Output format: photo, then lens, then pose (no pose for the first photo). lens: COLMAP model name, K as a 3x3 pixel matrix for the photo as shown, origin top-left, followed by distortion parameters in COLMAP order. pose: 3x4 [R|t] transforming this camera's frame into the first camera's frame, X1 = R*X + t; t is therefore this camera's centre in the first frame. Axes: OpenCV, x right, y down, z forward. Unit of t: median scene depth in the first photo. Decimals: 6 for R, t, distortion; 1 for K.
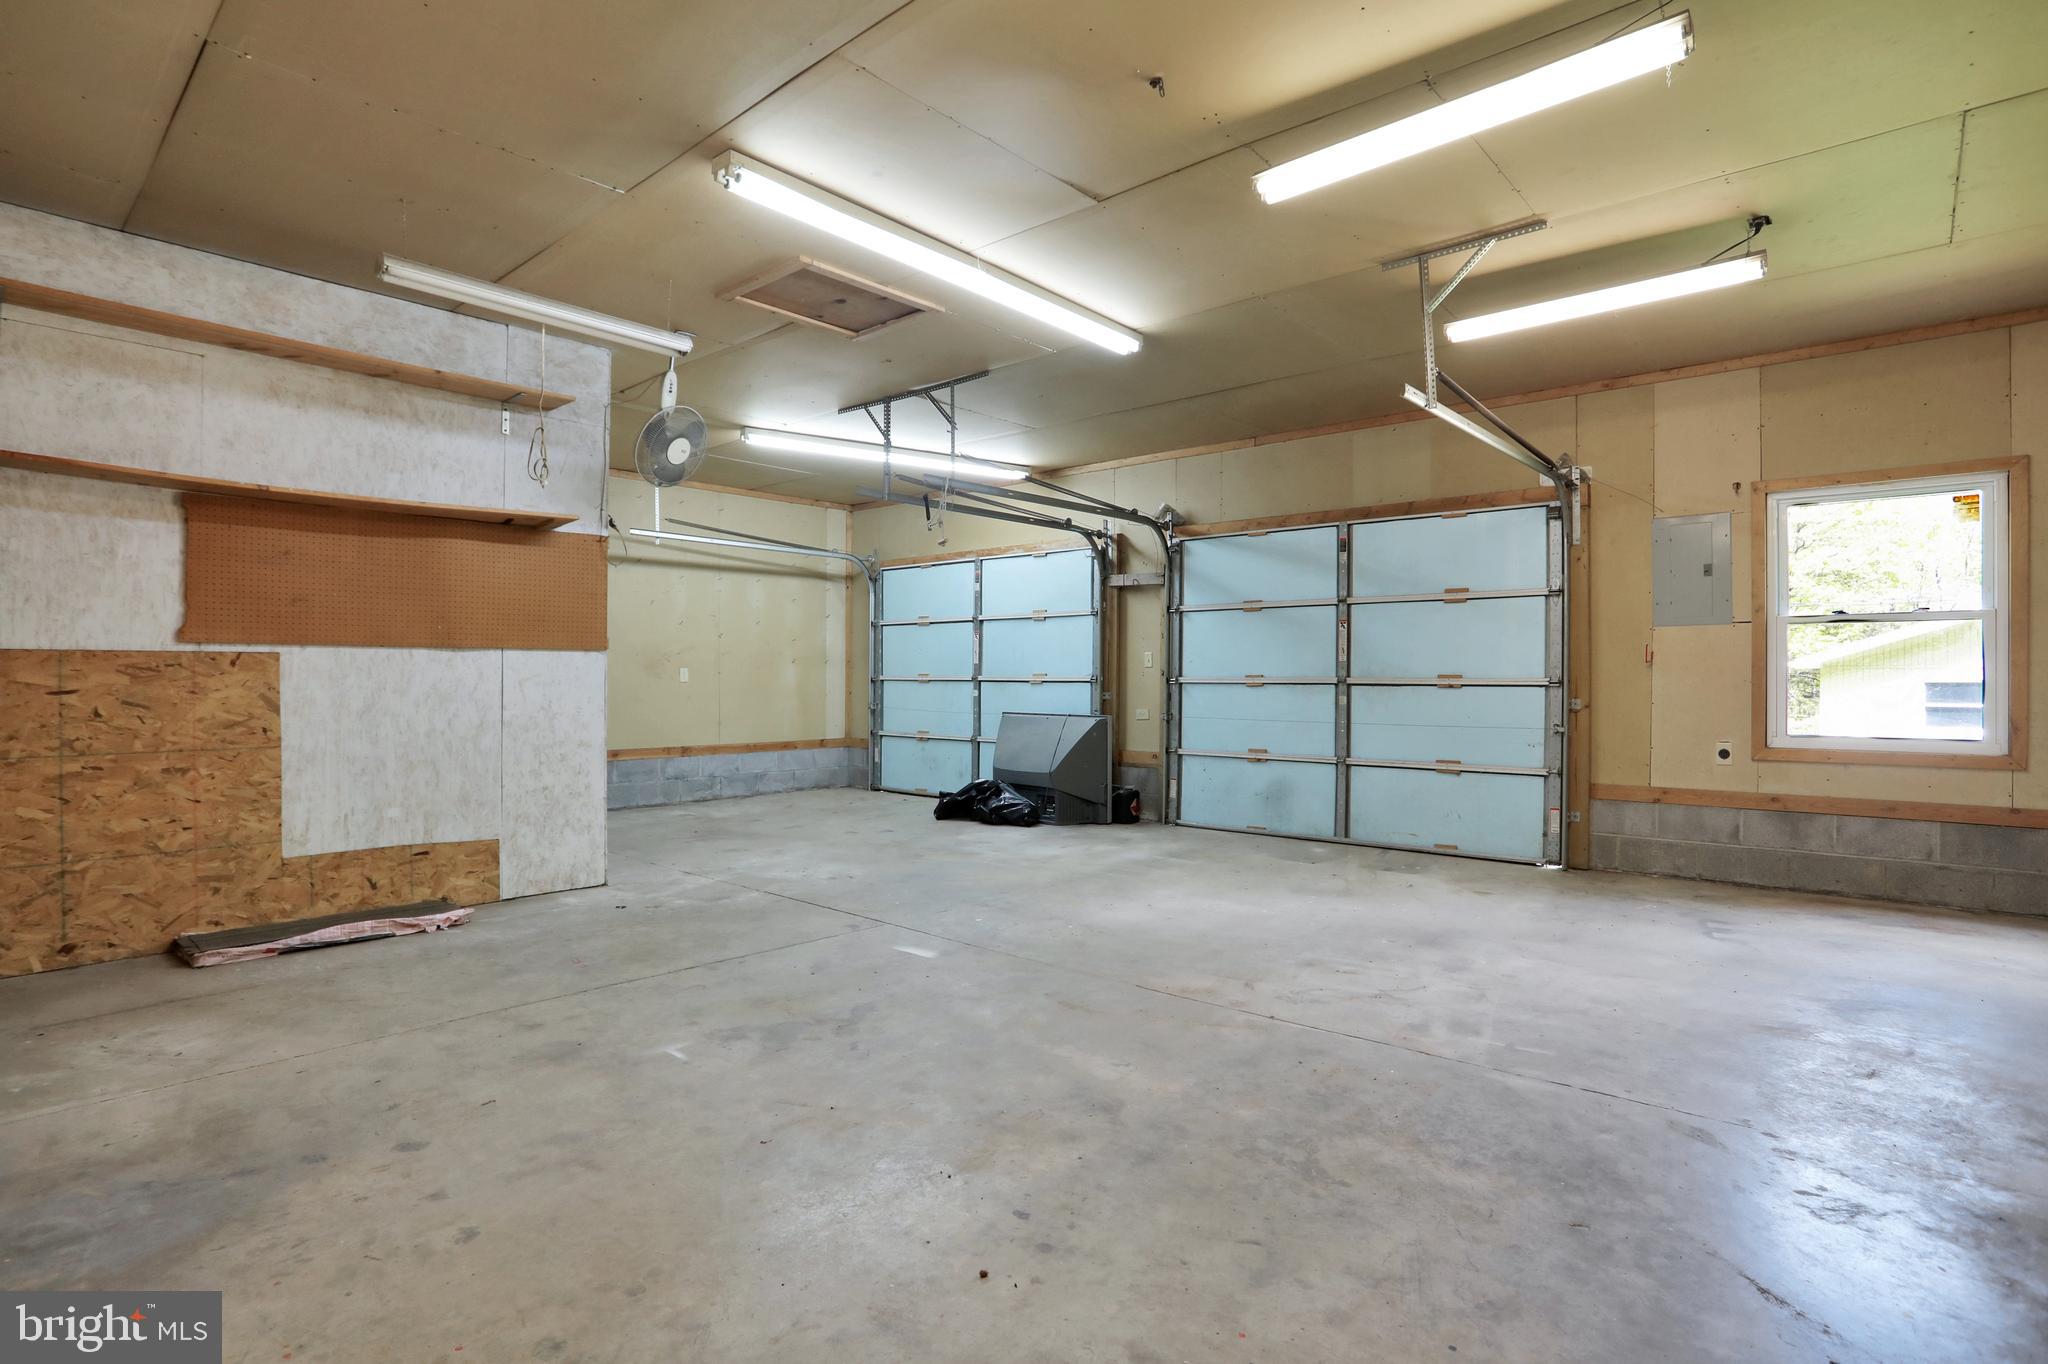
lens RADIAL K [[1026.5, 0, 1013.6], [0, 1026.5, 674.1], [0, 0, 1]] dist [-0.058074, 0.015316]
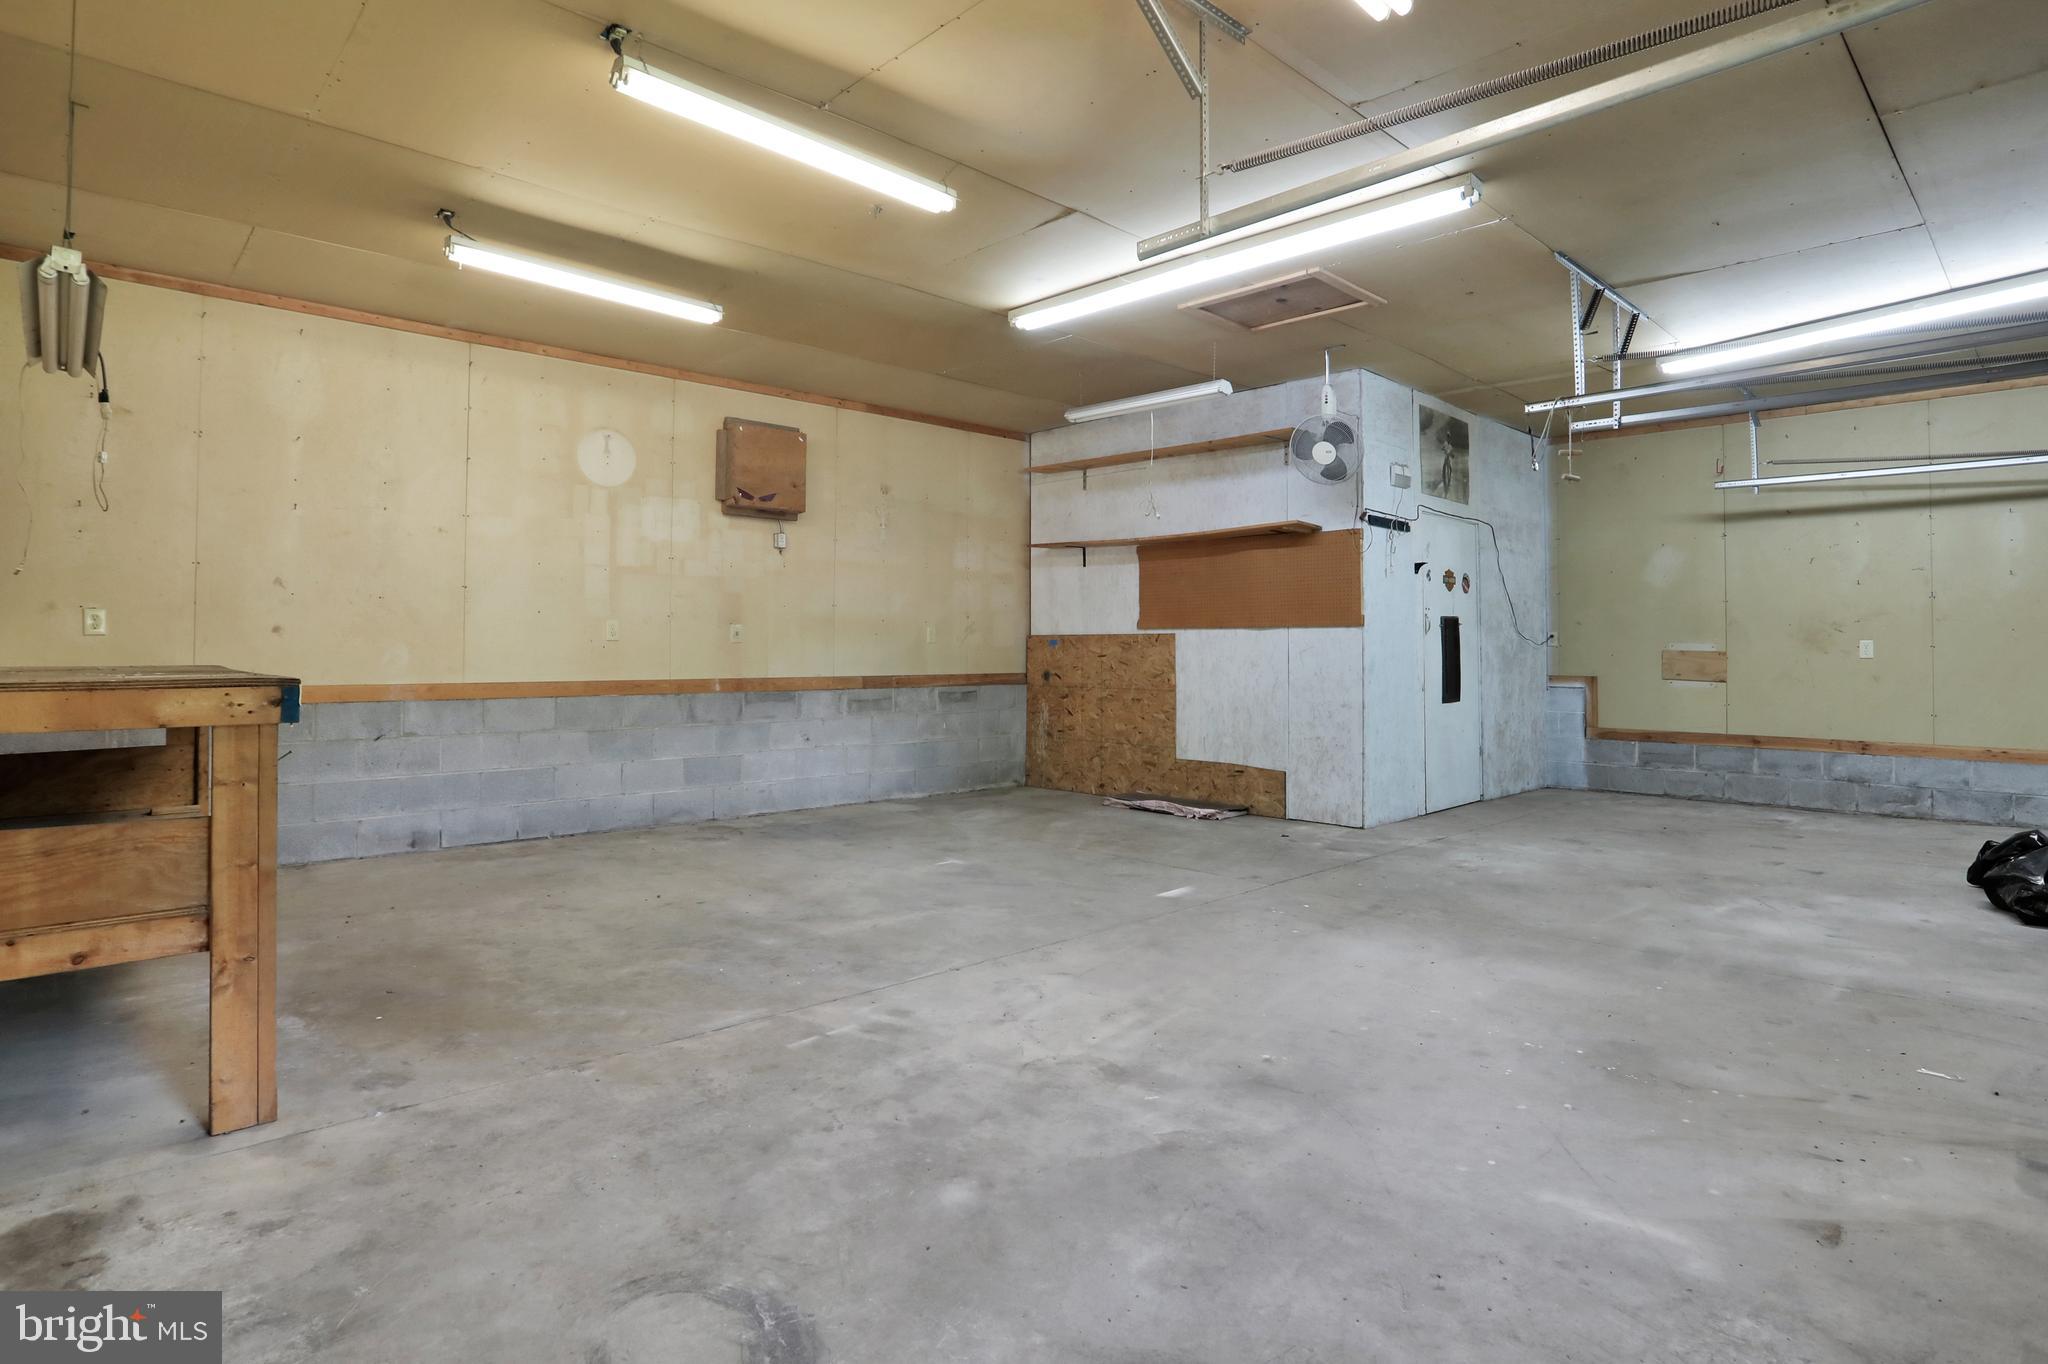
lens RADIAL K [[1026.5, 0, 1013.9], [0, 1026.5, 624.5], [0, 0, 1]] dist [-0.058074, 0.015316]
pose [[-0.059910, -0.022652, -0.997947, 0.872612], [-0.003082, 0.999742, -0.022508, 0.002062], [0.998199, 0.001727, -0.059965, 0.745337]]
